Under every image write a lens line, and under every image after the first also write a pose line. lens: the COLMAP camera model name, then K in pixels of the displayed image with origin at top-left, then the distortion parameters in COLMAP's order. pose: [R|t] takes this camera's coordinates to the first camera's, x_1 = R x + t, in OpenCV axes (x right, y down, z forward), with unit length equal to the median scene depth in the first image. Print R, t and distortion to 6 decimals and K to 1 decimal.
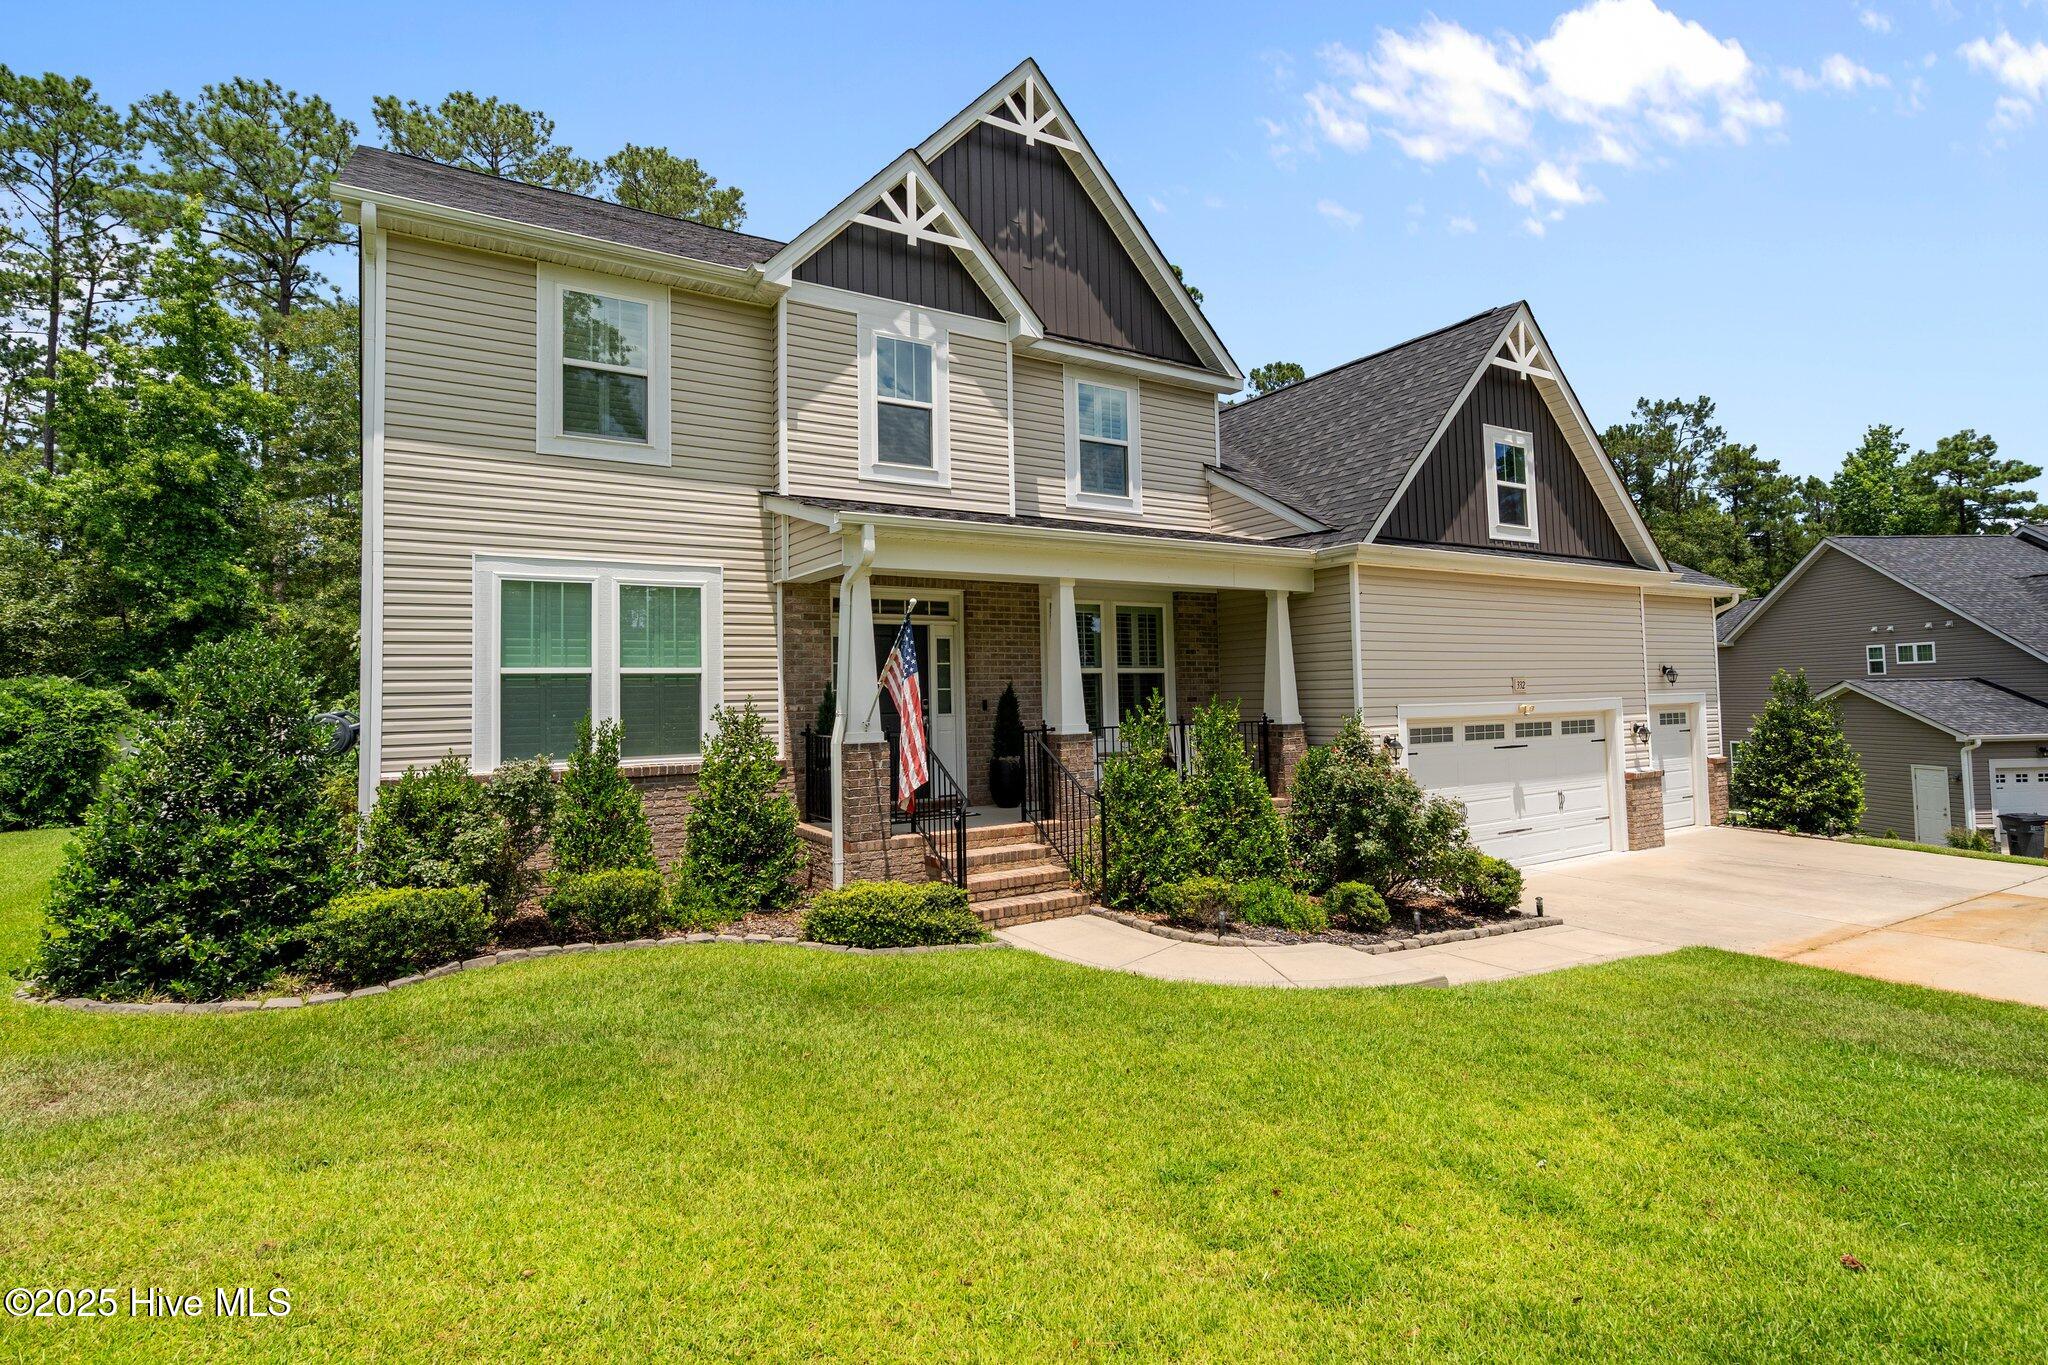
lens RADIAL K [[1029.5, 0, 1013.9], [0, 1029.5, 640.5], [0, 0, 1]] dist [-0.000233, 0.000191]
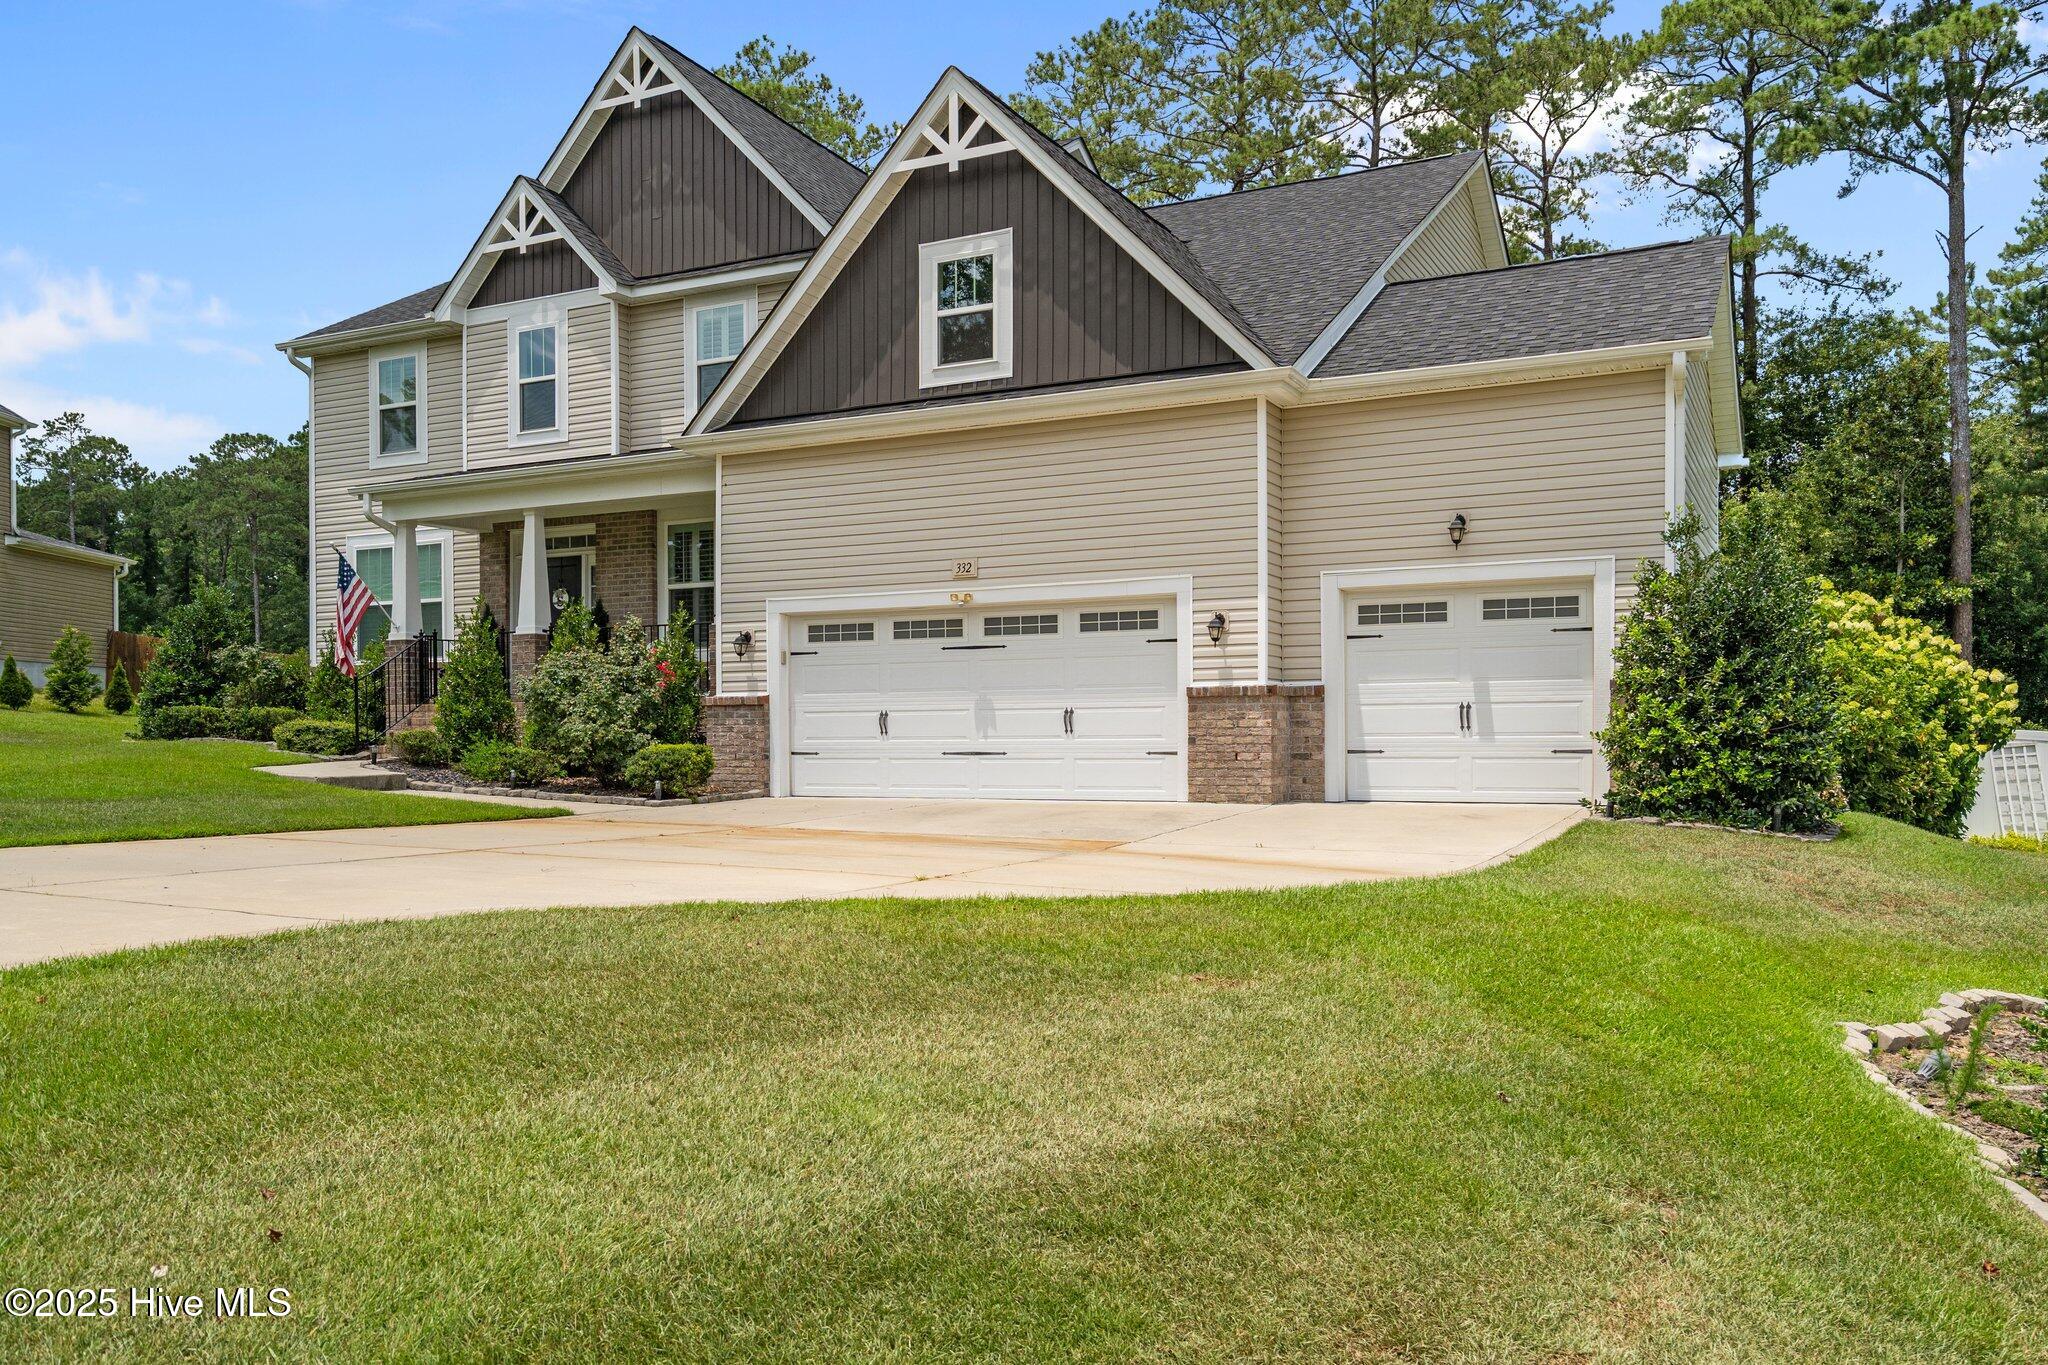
lens RADIAL K [[1577.5, 0, 1025.5], [0, 1577.5, 755.2], [0, 0, 1]] dist [0.002830, 0.003873]
pose [[0.513301, 0.025150, -0.857840, 1.725865], [0.041520, 0.997672, 0.054094, 0.136581], [0.857204, -0.063384, 0.511062, 0.458688]]
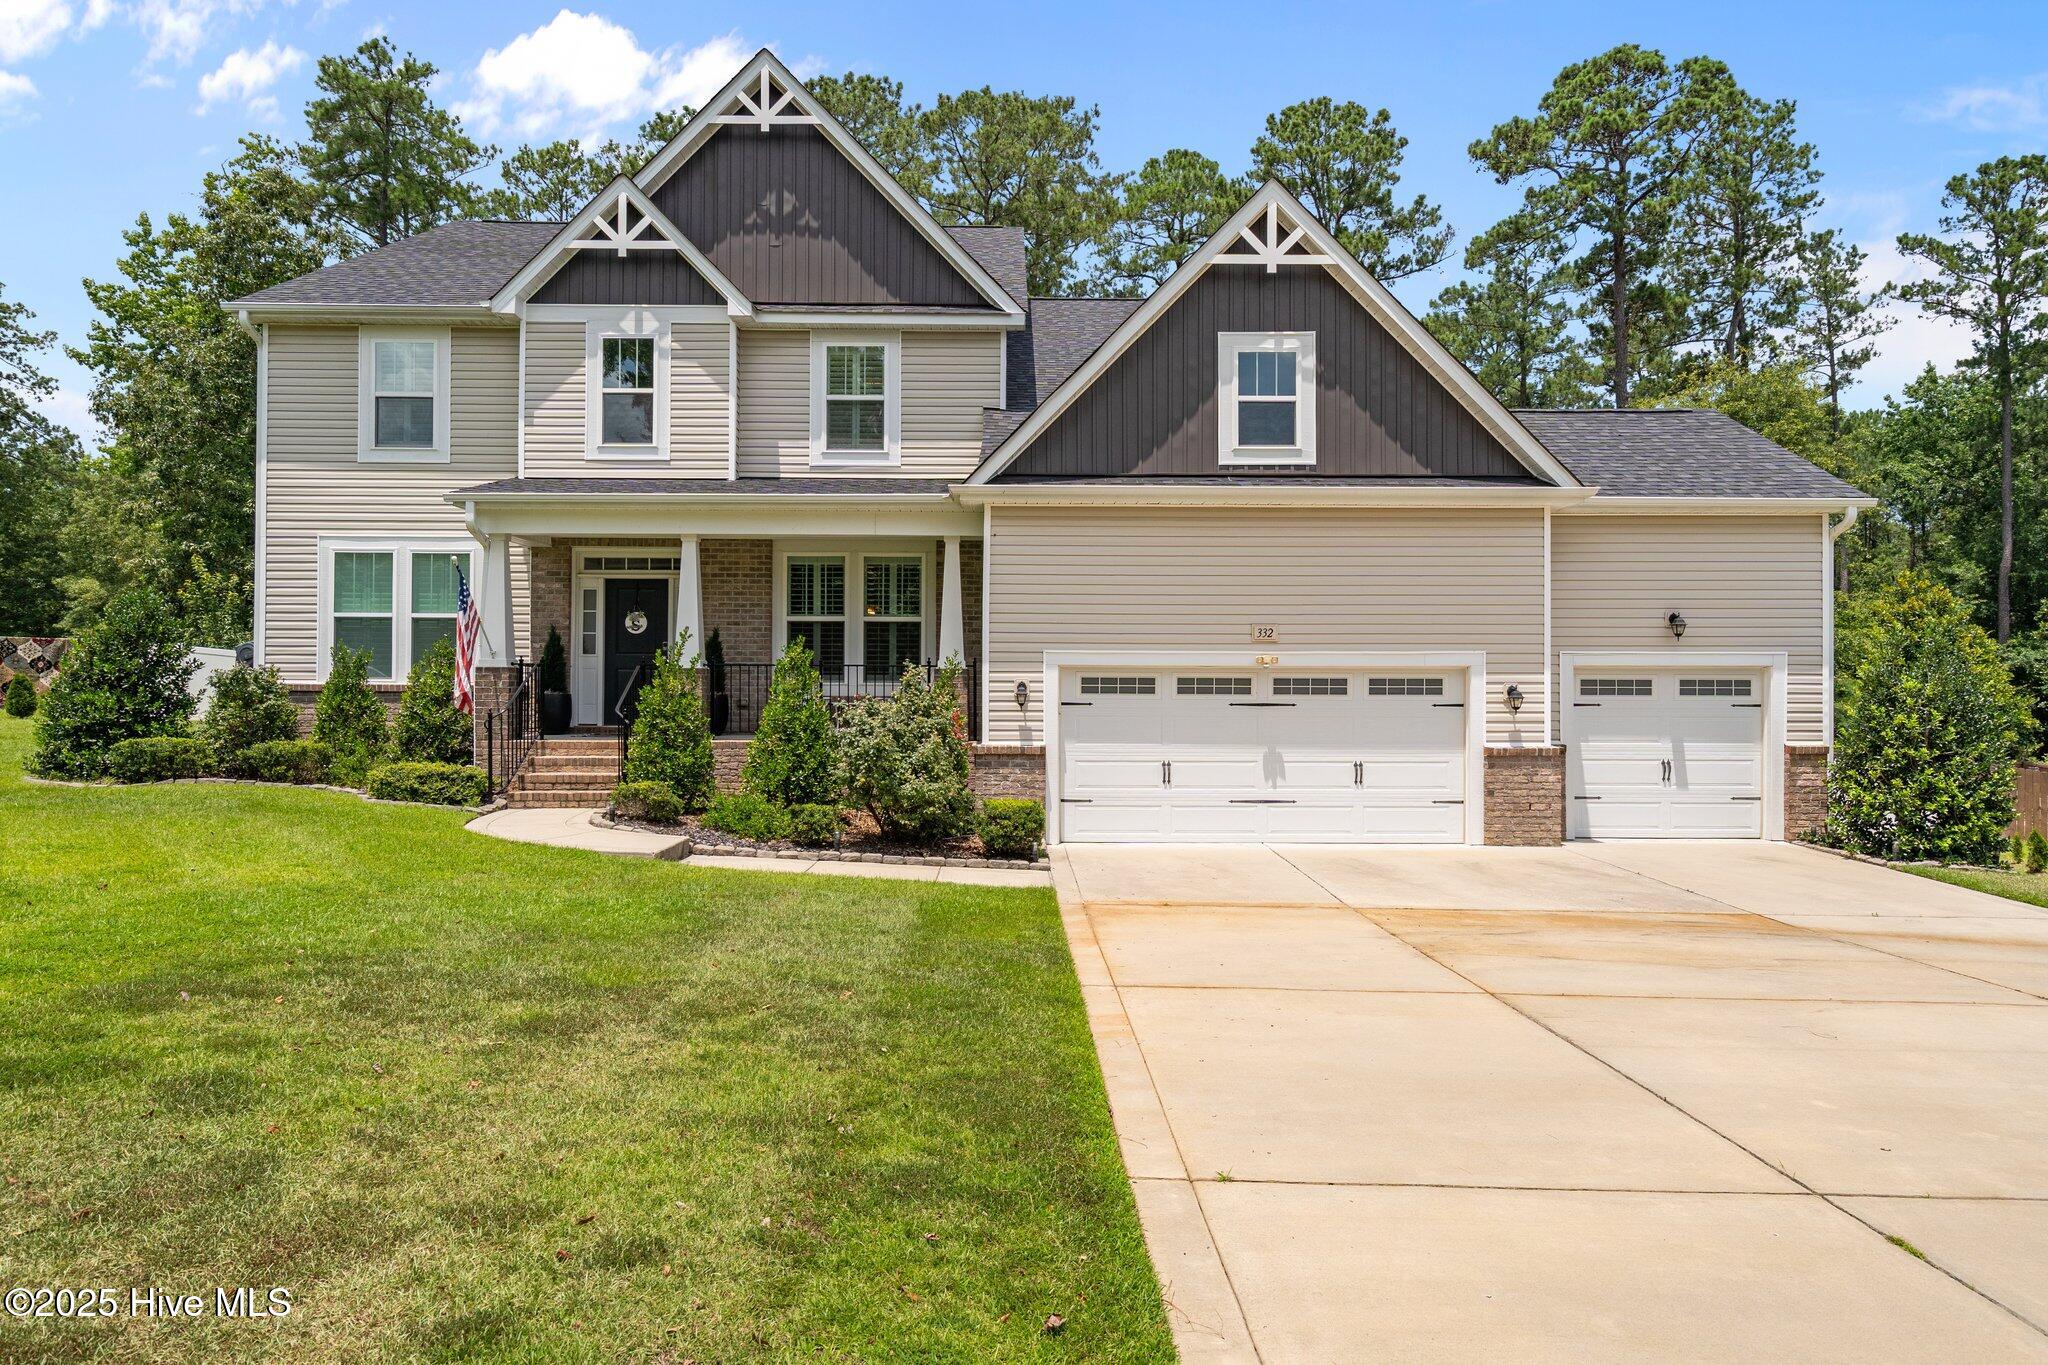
lens RADIAL K [[1257.8, 0, 1024.0], [0, 1257.8, 682.5], [0, 0, 1]] dist [0.001892, 0.000571]
pose [[0.847993, 0.017619, -0.529715, 0.975619], [0.008354, 0.998879, 0.046597, 0.037866], [0.529942, -0.043939, 0.846895, -0.001031]]
